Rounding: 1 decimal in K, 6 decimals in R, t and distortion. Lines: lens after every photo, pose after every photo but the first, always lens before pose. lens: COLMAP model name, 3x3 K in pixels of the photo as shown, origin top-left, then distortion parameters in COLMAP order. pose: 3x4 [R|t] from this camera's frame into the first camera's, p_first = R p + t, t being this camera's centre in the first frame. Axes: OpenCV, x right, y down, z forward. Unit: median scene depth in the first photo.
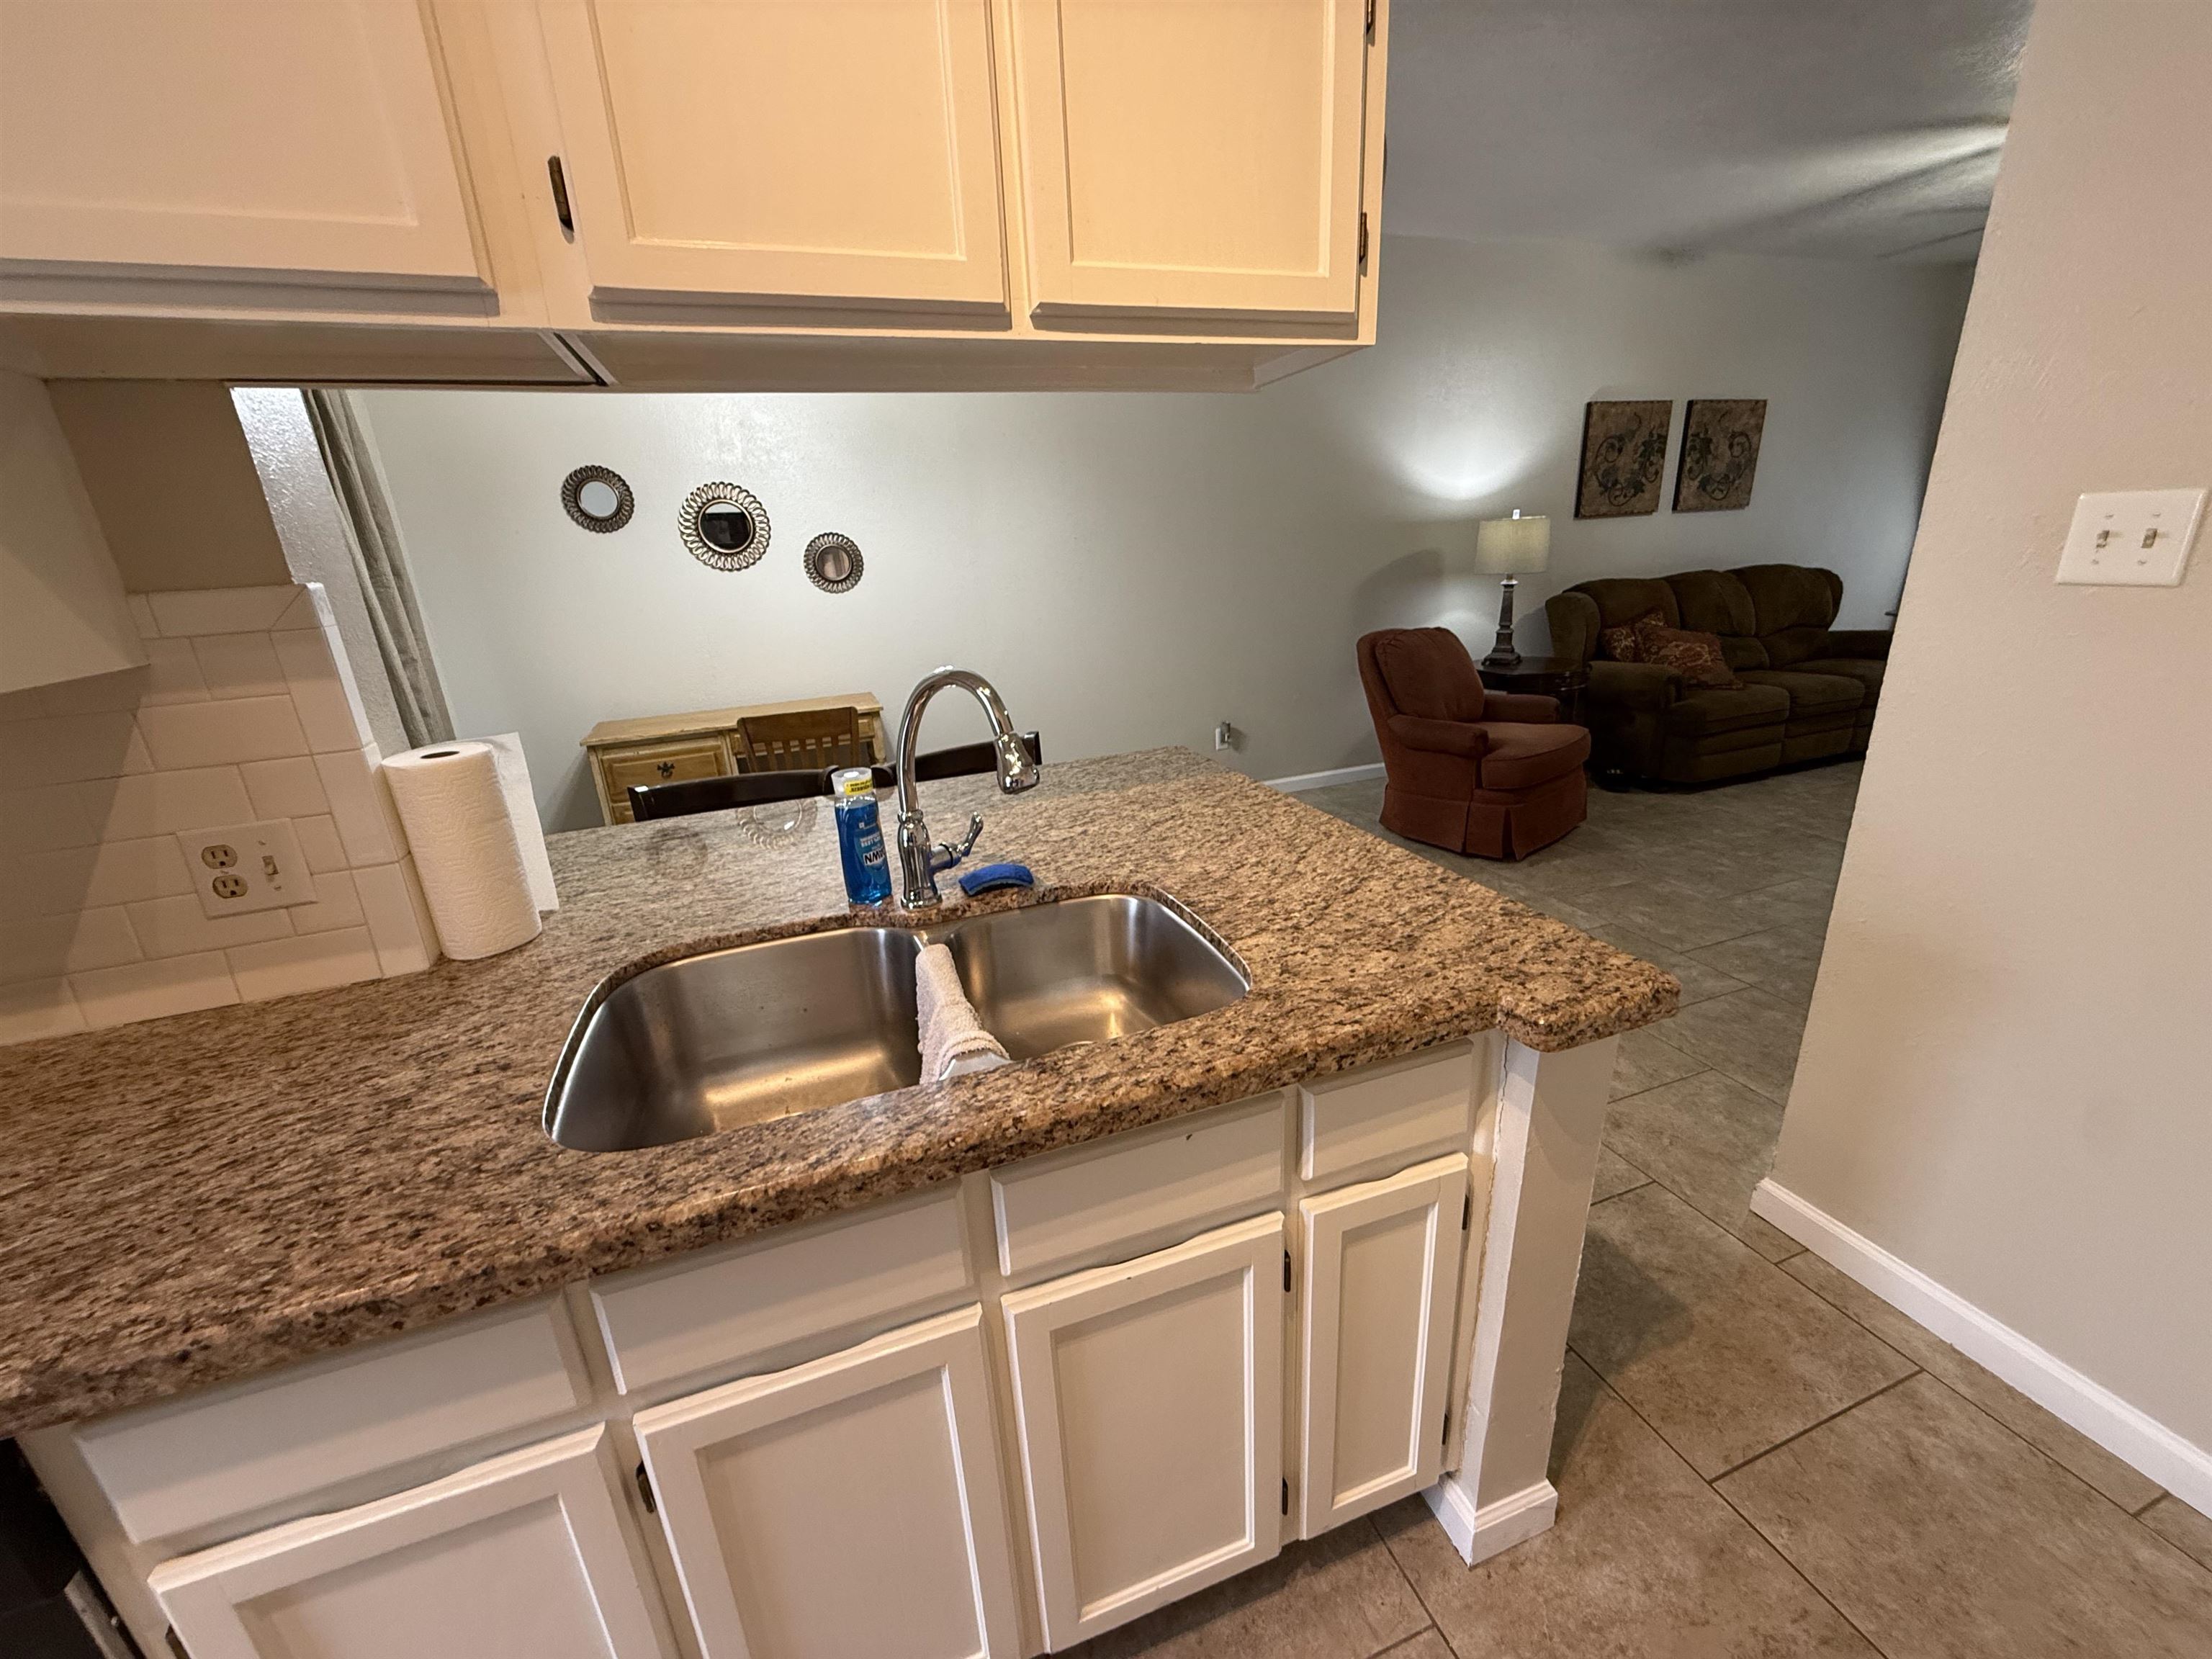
lens RADIAL K [[881.8, 0, 1100.2], [0, 881.8, 827.7], [0, 0, 1]] dist [-0.001833, 0.000487]
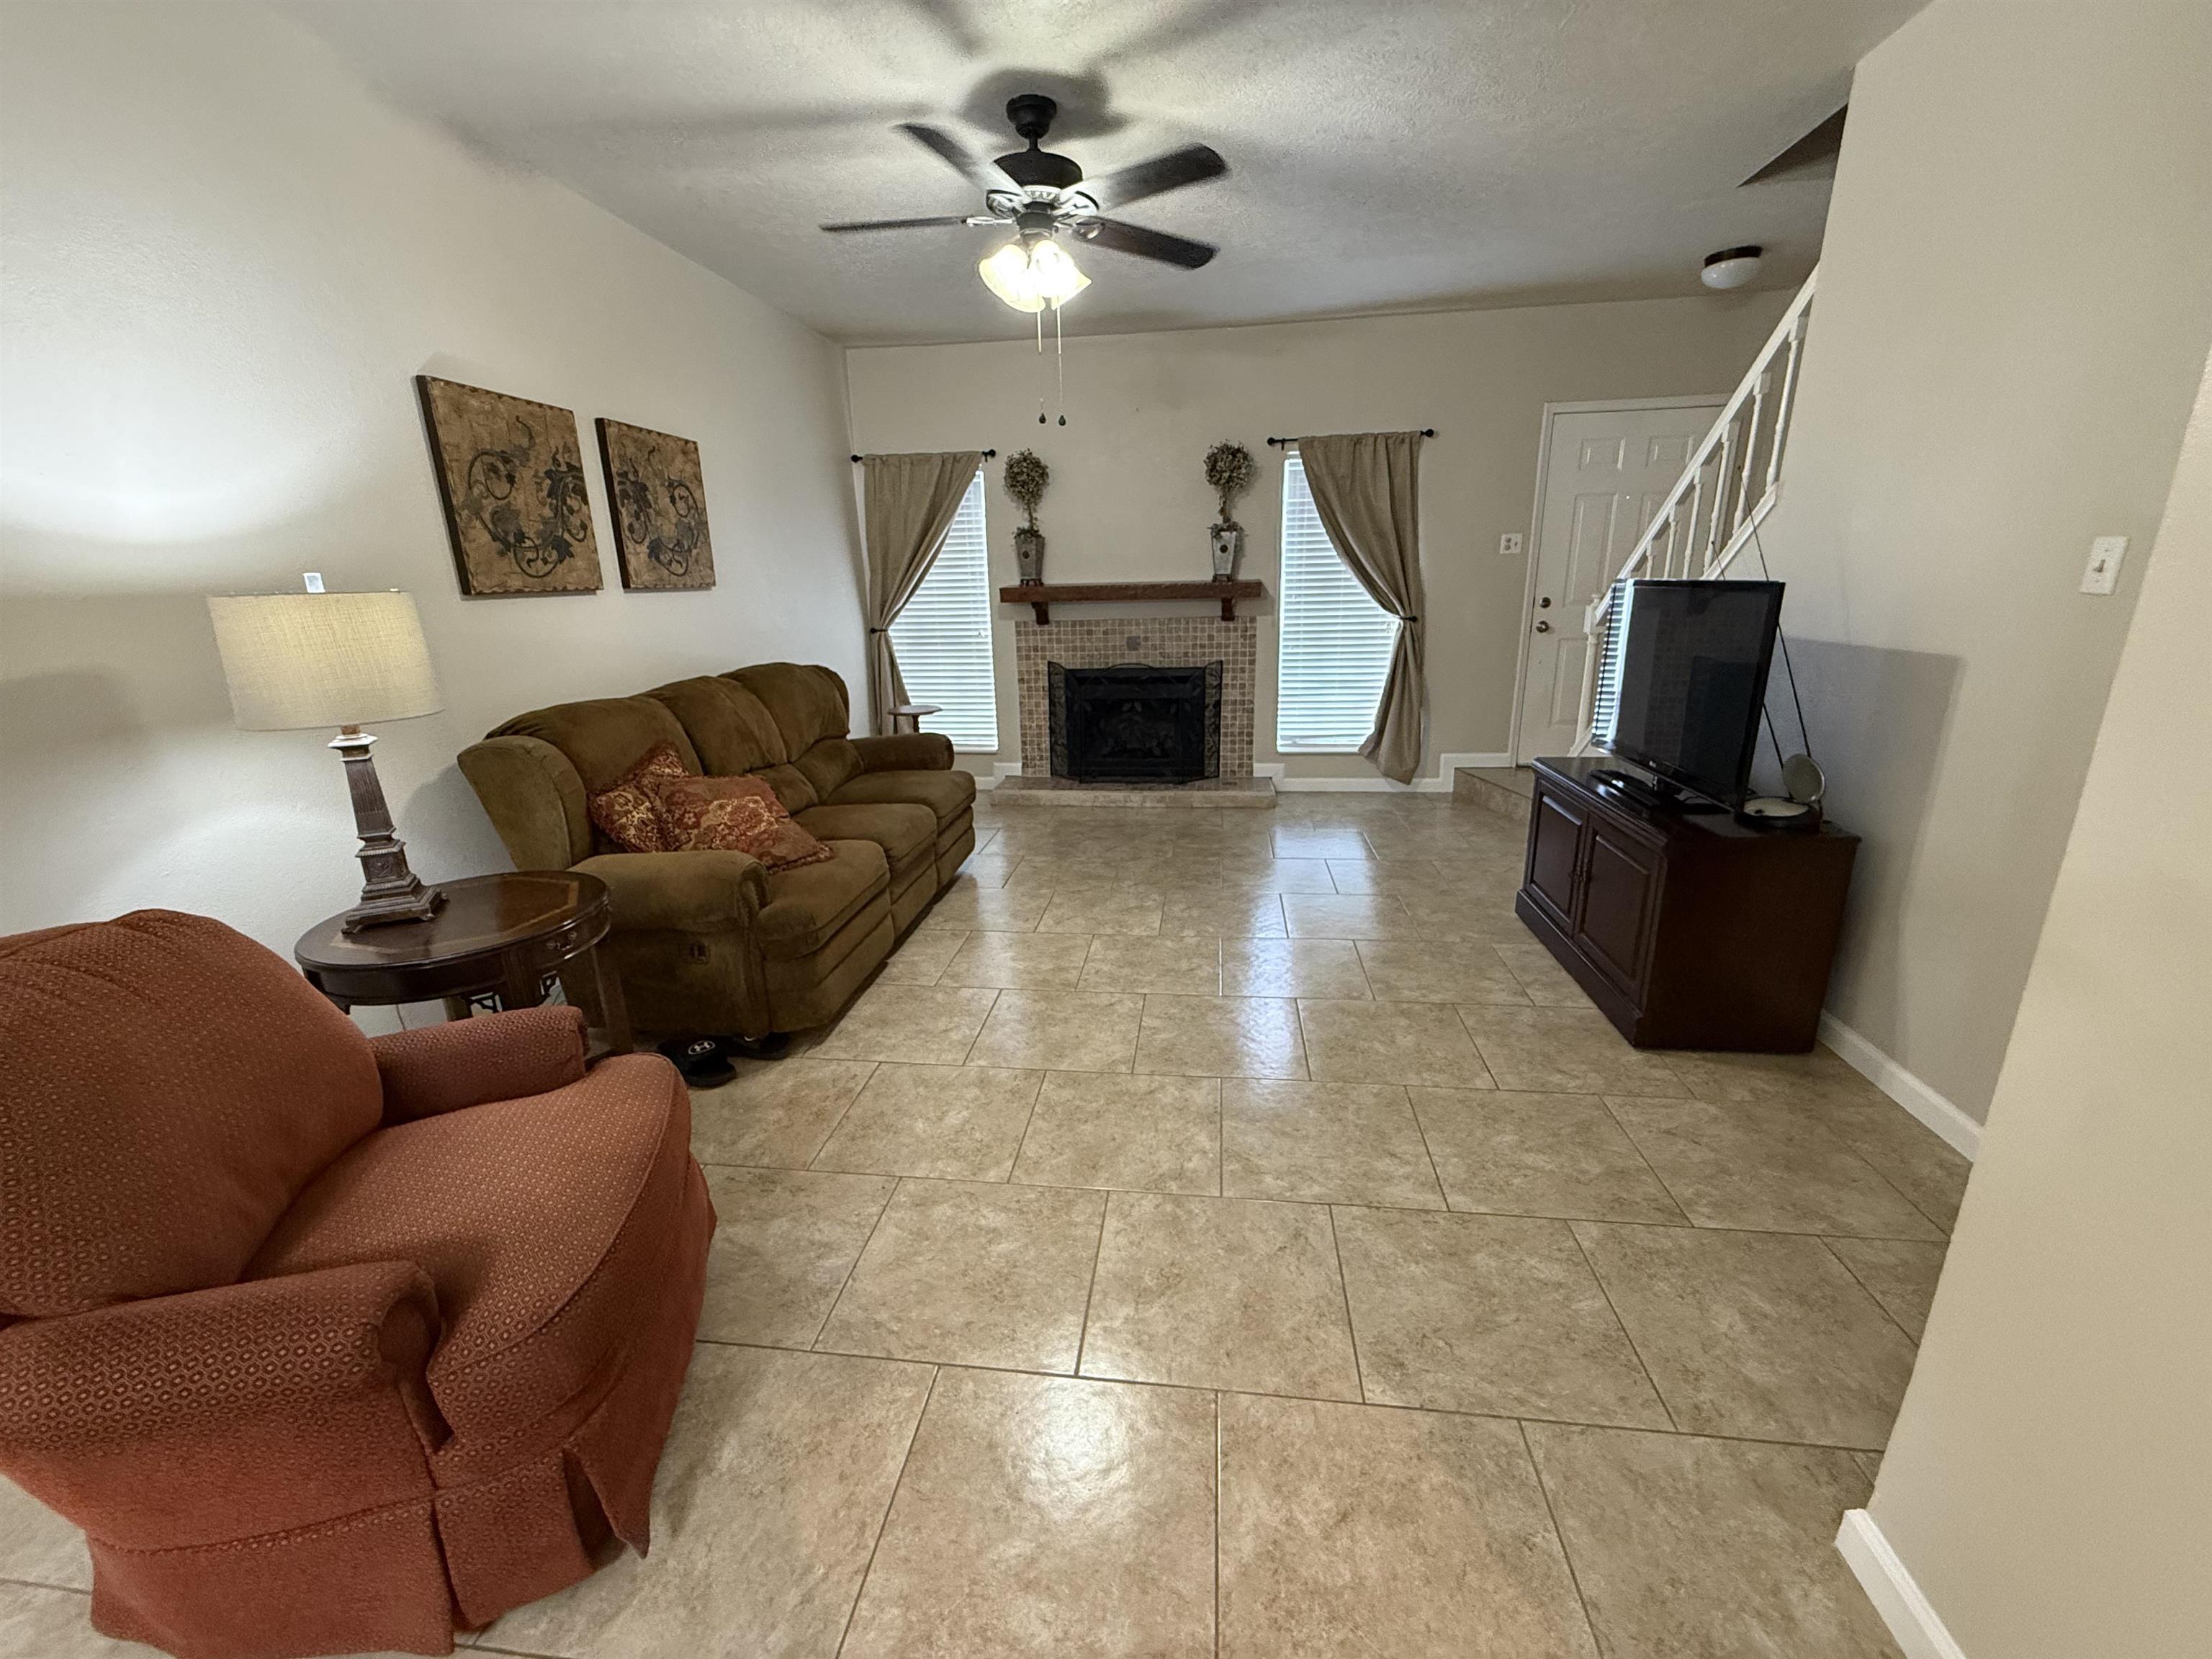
lens RADIAL K [[881.8, 0, 1097.3], [0, 881.8, 829.7], [0, 0, 1]] dist [-0.001833, 0.000487]
pose [[0.458381, -0.205857, 0.864586, 0.232802], [0.281051, 0.956459, 0.078725, -0.156131], [-0.843147, 0.206906, 0.496279, 0.456649]]
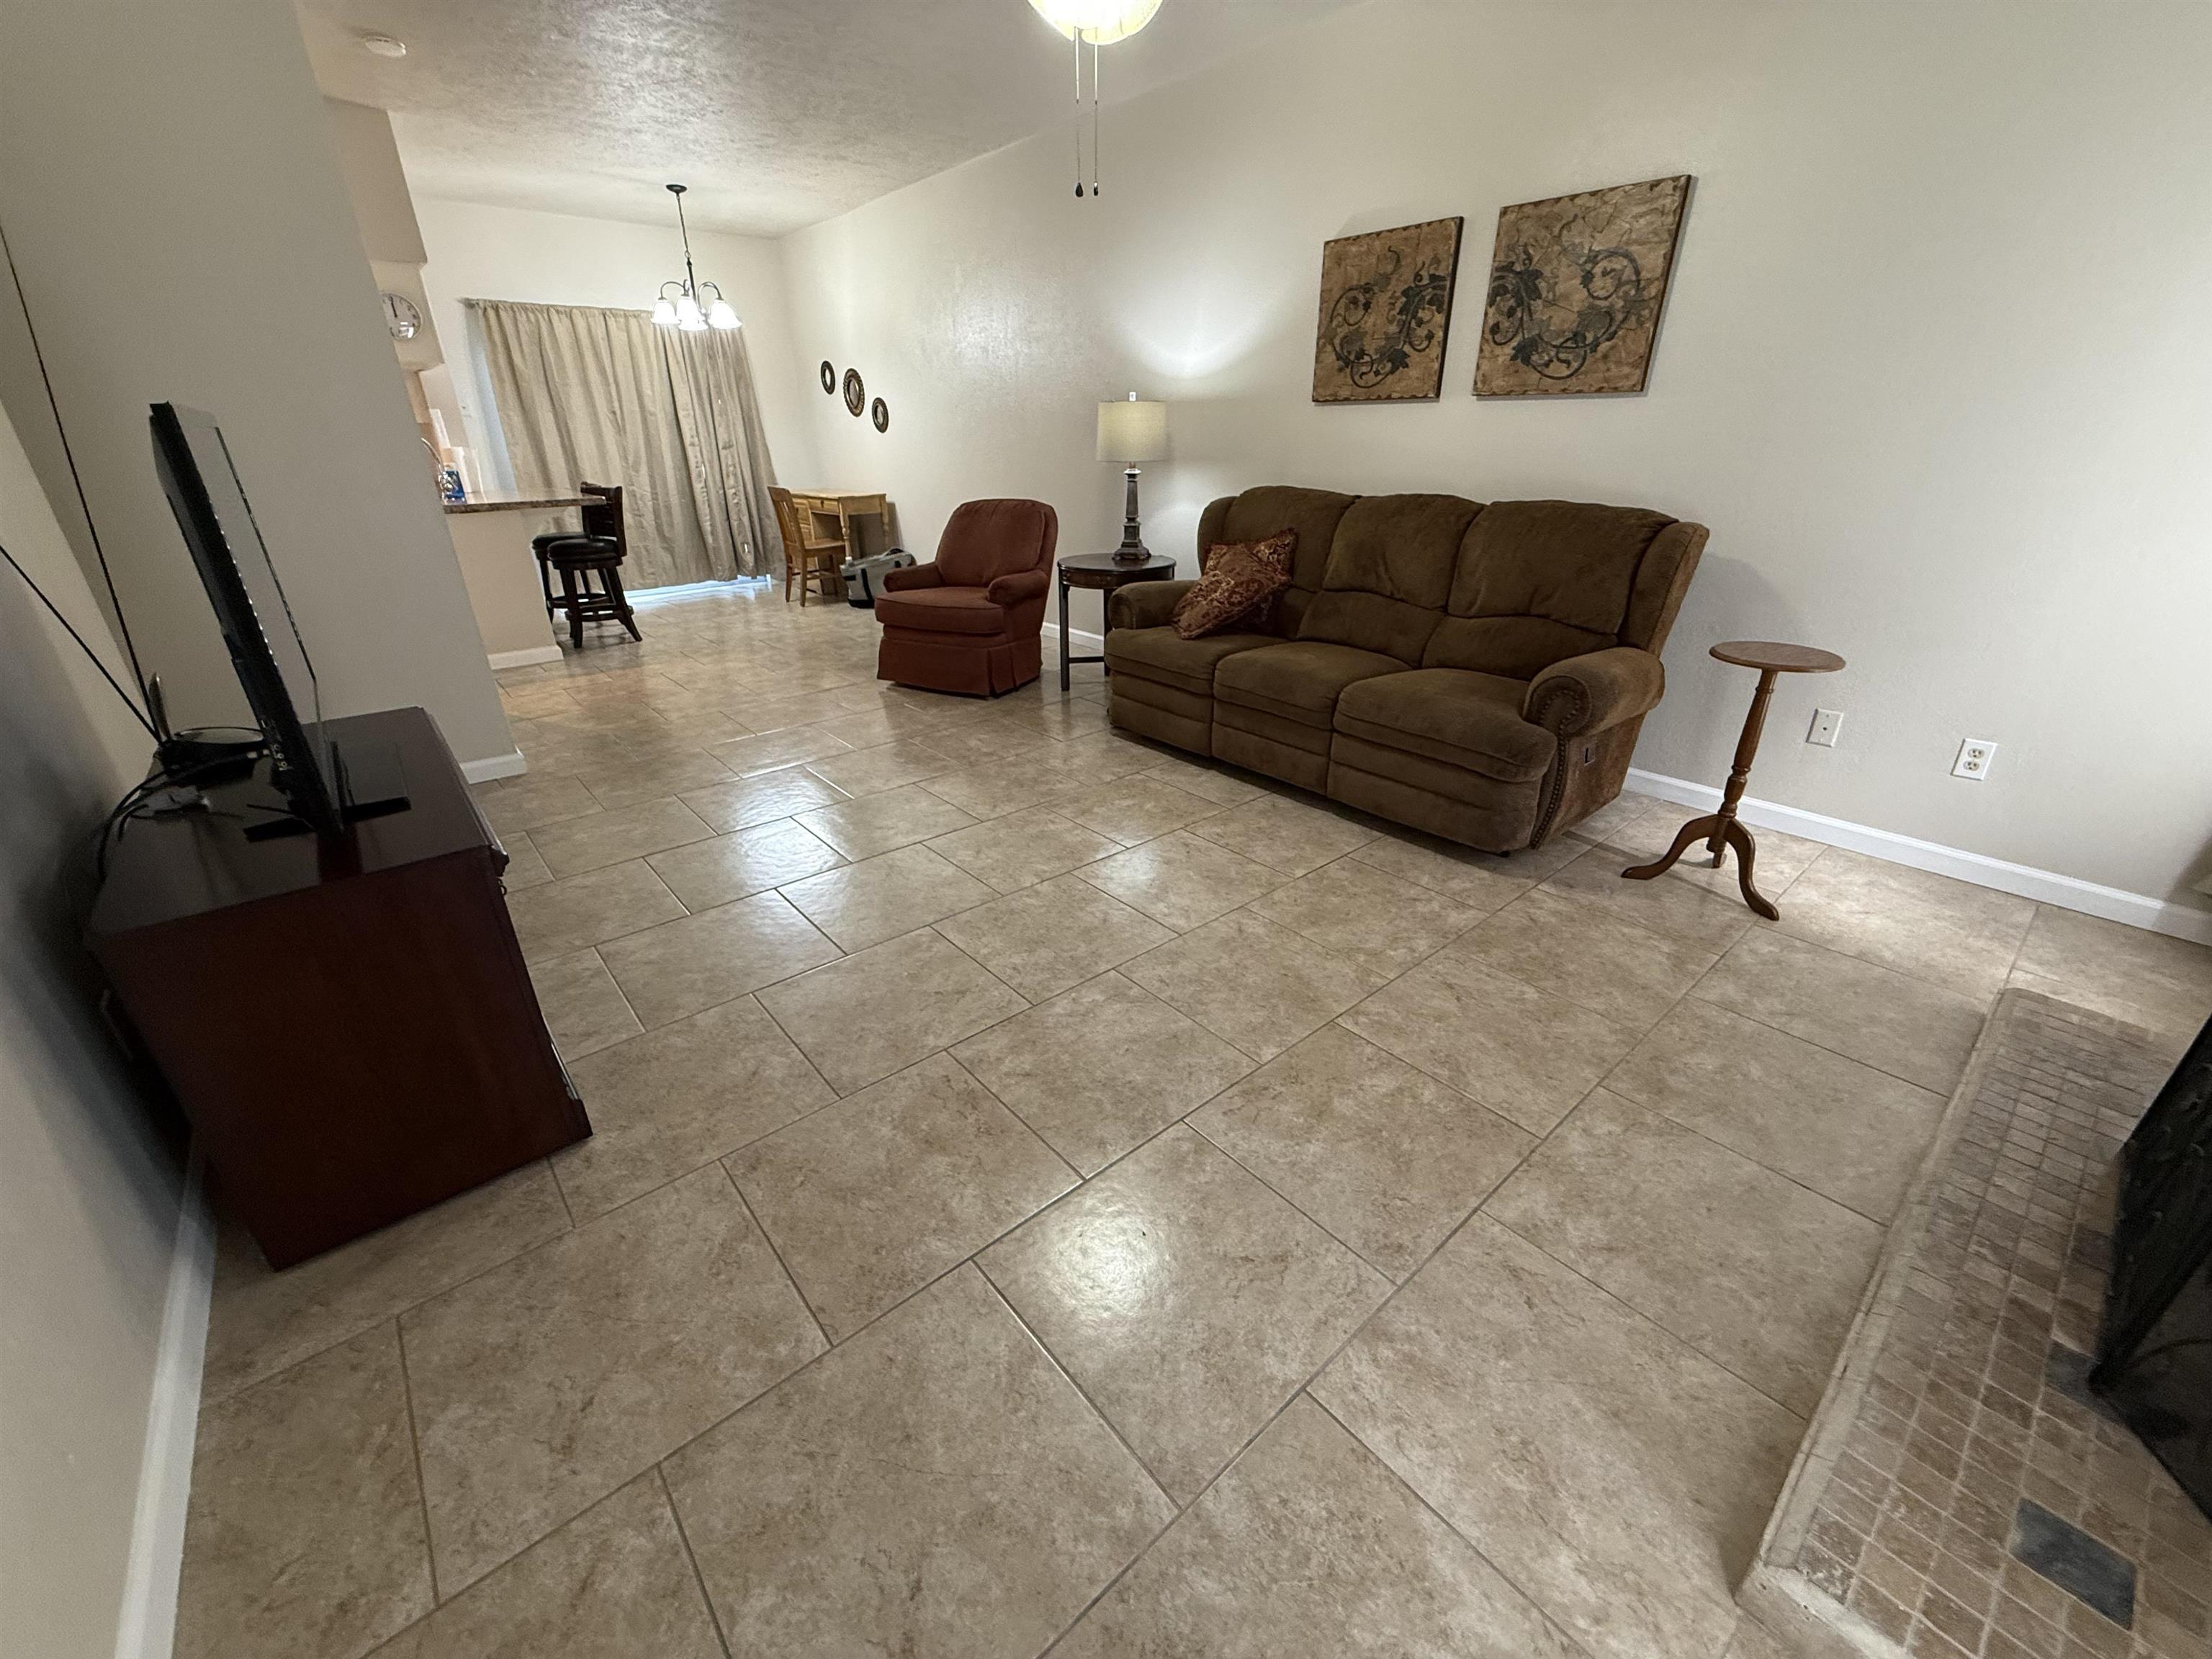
lens RADIAL K [[881.8, 0, 1101.7], [0, 881.8, 831.5], [0, 0, 1]] dist [-0.001833, 0.000487]
pose [[0.349105, 0.437638, -0.828613, 1.298753], [-0.306412, 0.888950, 0.340411, -0.225858], [0.885572, 0.135058, 0.444434, 0.546915]]
